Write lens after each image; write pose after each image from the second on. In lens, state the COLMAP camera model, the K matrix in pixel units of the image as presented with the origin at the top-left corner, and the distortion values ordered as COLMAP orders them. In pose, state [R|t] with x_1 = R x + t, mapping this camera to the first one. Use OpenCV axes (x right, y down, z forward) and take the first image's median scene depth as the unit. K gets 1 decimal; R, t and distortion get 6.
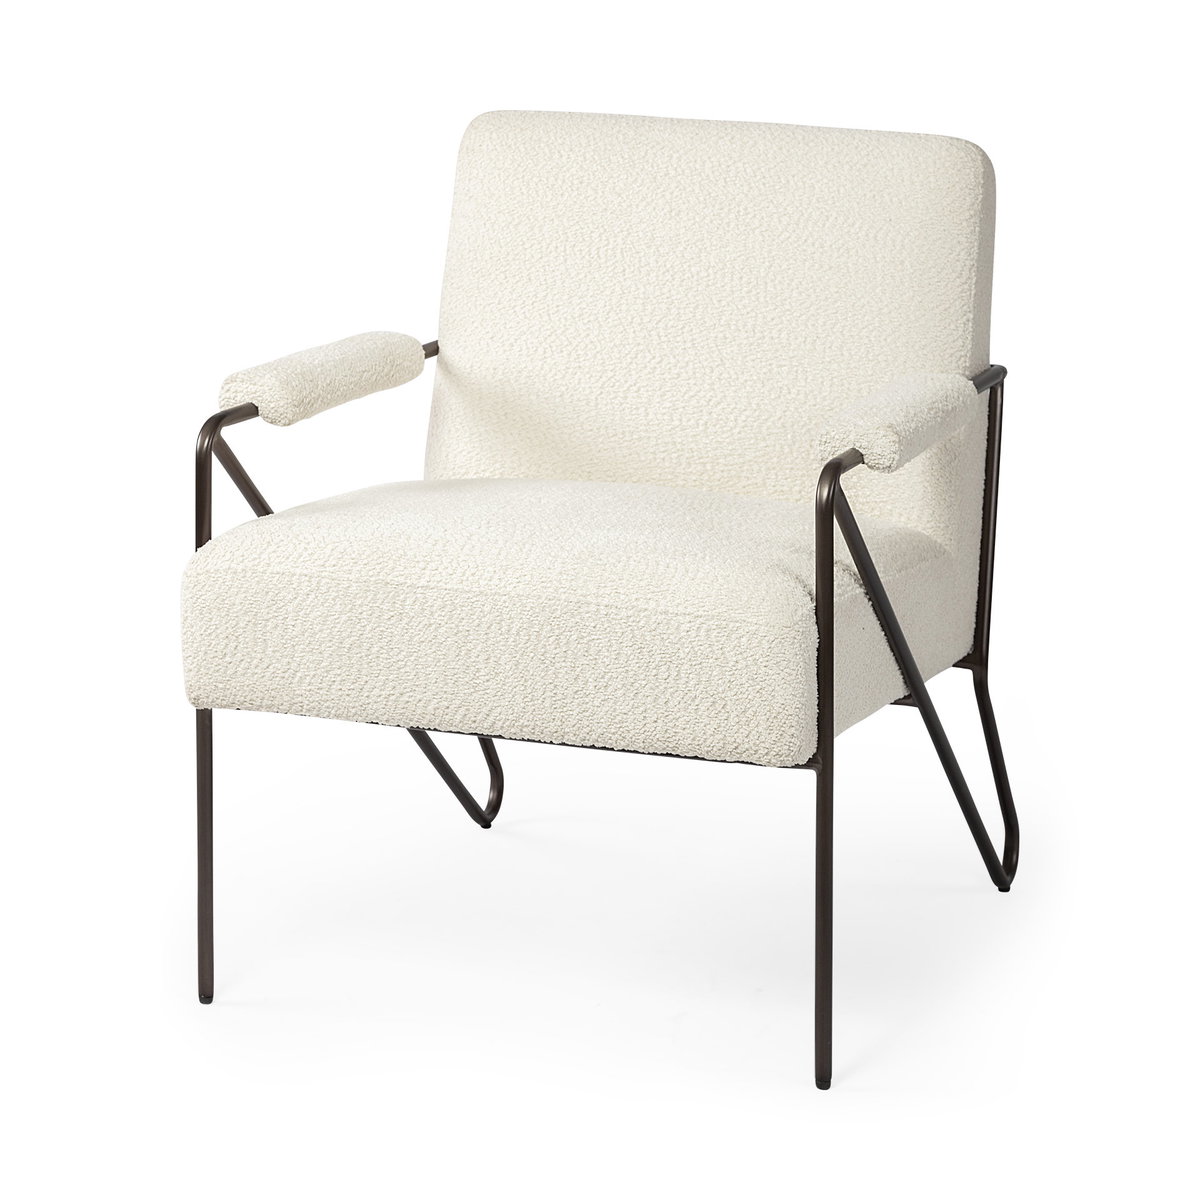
lens RADIAL K [[3644.4, 0, 600.0], [0, 3644.4, 600.0], [0, 0, 1]] dist [-0.694865, 17.668550]
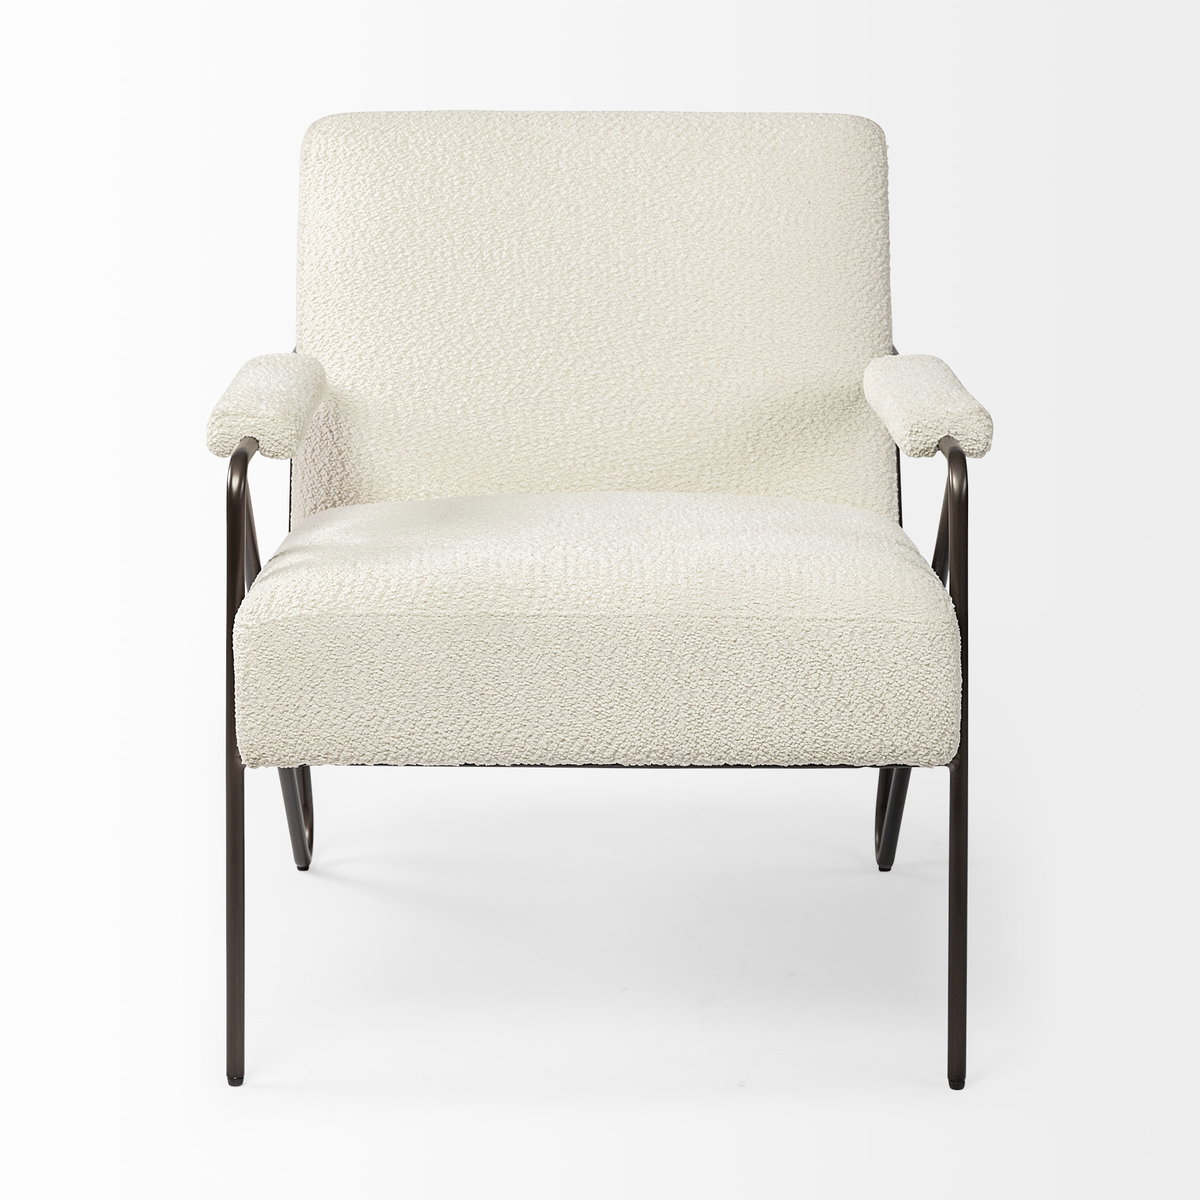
lens RADIAL K [[3644.4, 0, 600.0], [0, 3644.4, 600.0], [0, 0, 1]] dist [-0.694865, 17.668550]
pose [[0.959104, -0.088125, 0.268987, -0.276934], [0.087016, 0.996077, 0.016065, -0.020681], [-0.269348, 0.007998, 0.963010, 0.080678]]
